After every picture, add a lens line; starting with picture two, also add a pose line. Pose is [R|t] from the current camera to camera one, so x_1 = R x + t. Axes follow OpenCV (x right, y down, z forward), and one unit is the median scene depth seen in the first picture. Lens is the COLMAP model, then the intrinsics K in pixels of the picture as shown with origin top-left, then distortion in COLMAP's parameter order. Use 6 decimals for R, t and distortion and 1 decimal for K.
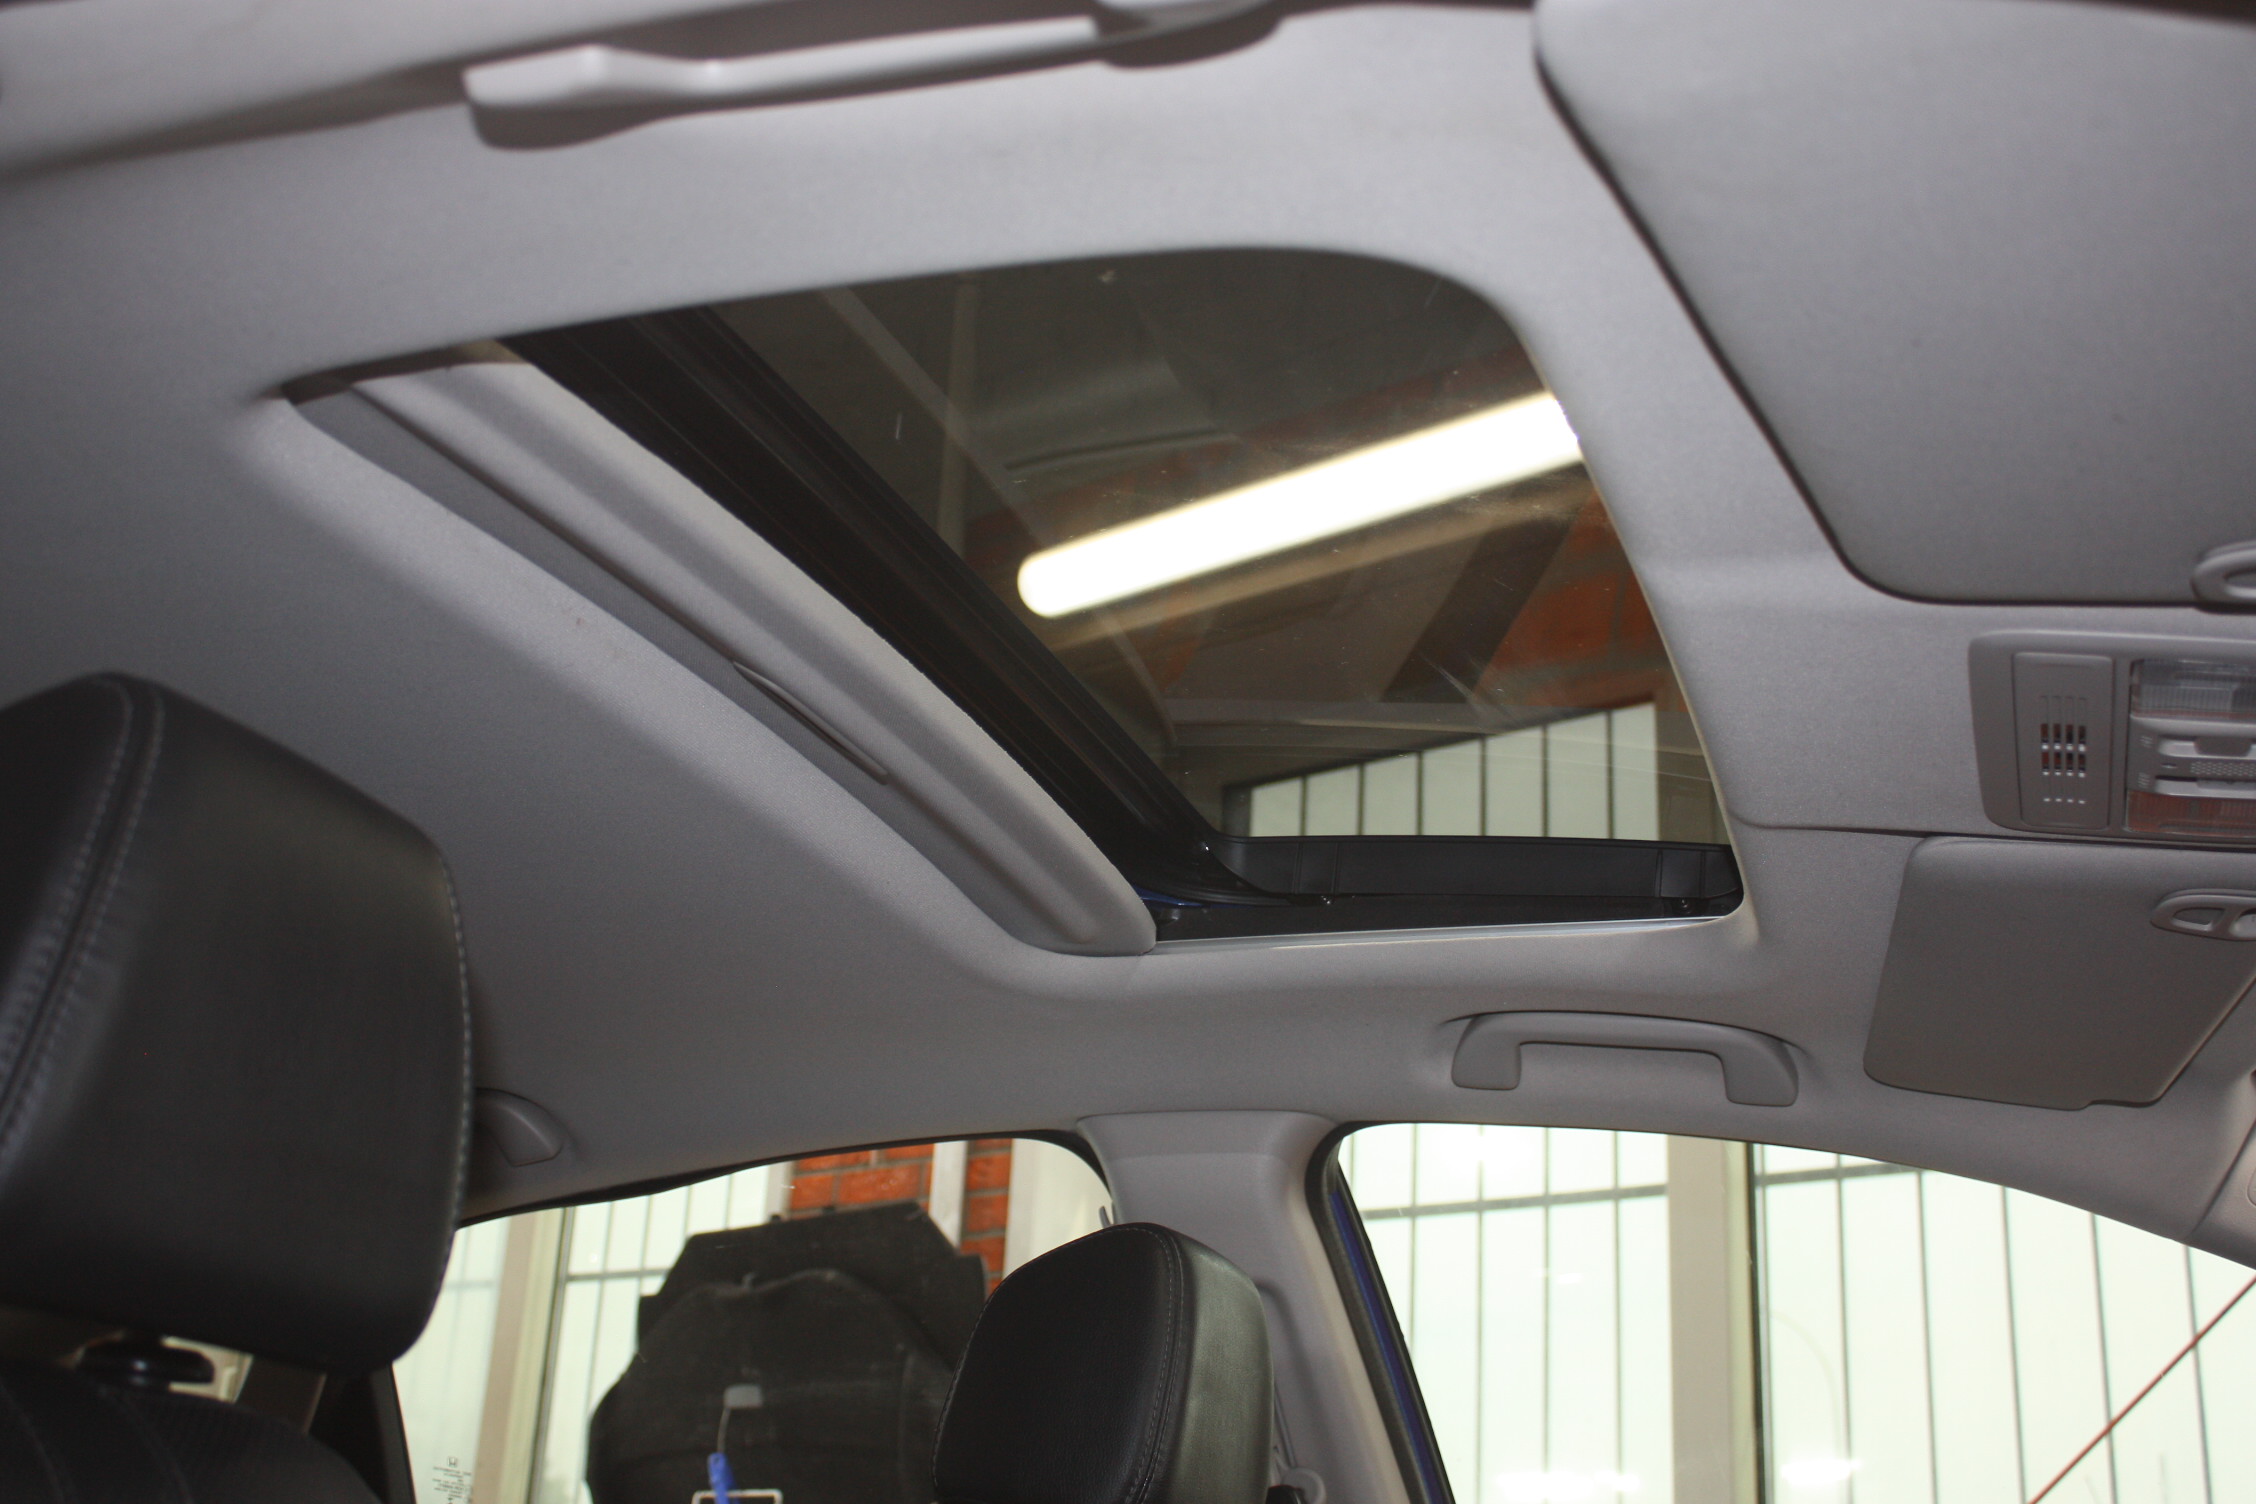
lens RADIAL K [[2496.0, 0, 1128.0], [0, 2496.0, 752.0], [0, 0, 1]] dist [-0.075987, -0.003831]
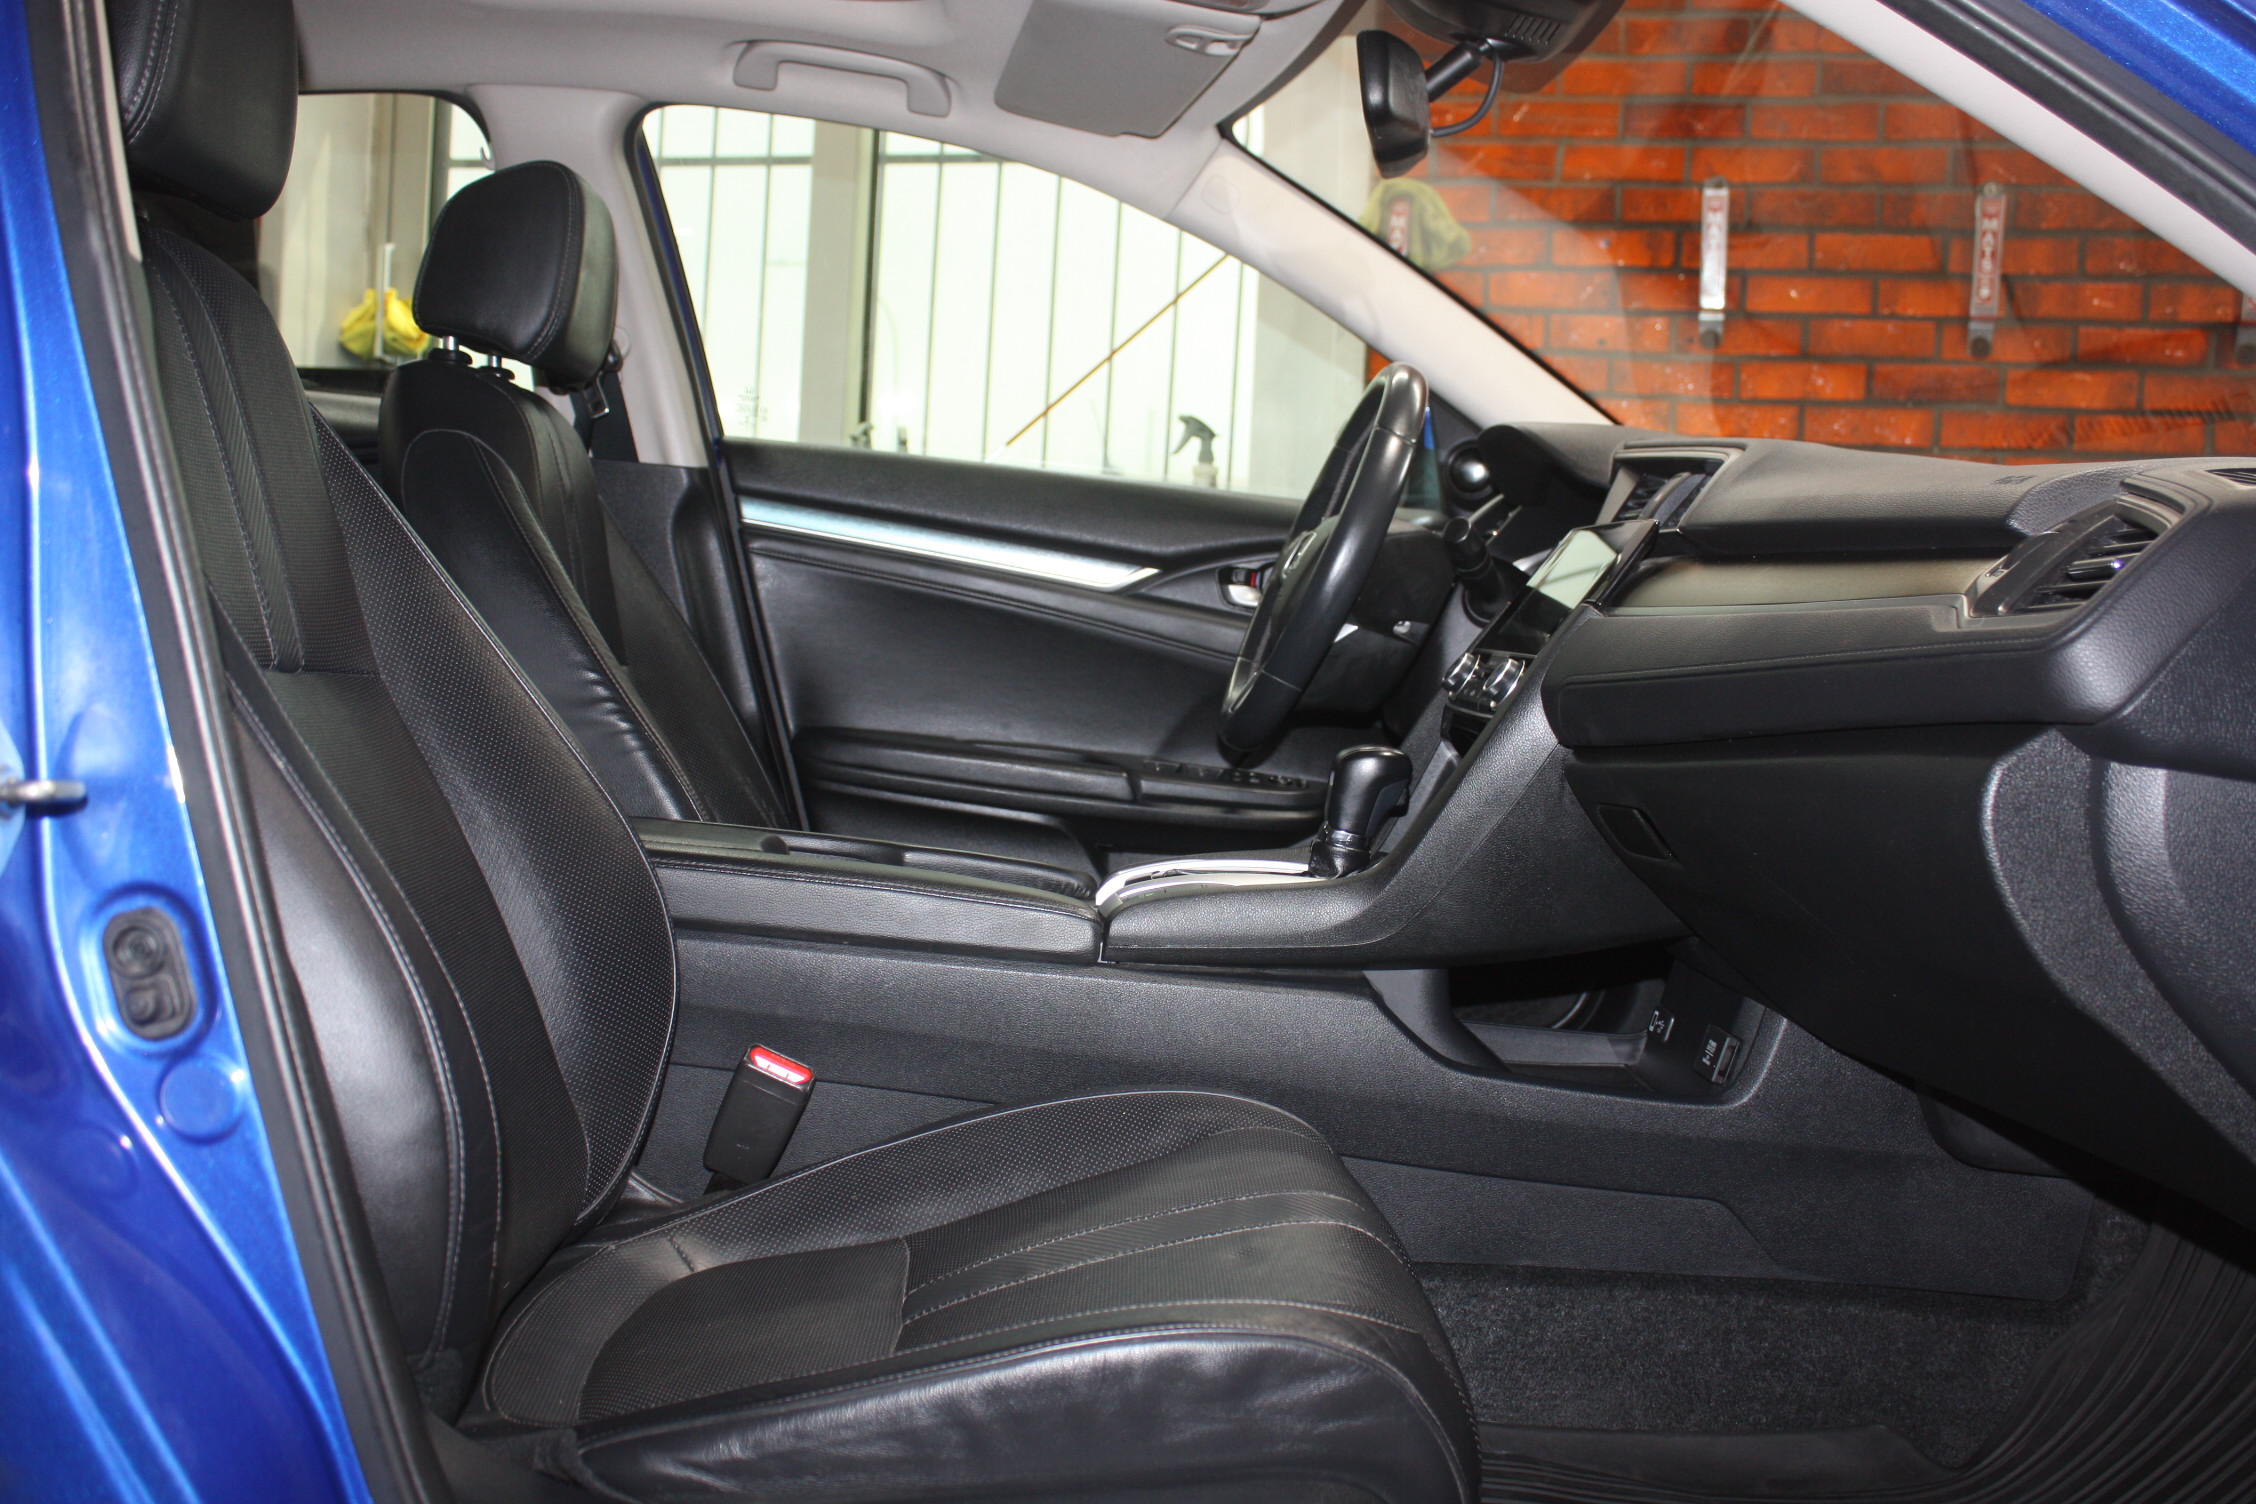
lens RADIAL K [[2190.7, 0, 1128.0], [0, 2190.7, 752.0], [0, 0, 1]] dist [-0.058467, -0.001438]
pose [[0.929643, -0.022570, 0.367769, -0.112802], [-0.137315, 0.904998, 0.402644, -0.052077], [-0.341918, -0.424816, 0.838226, -0.297183]]
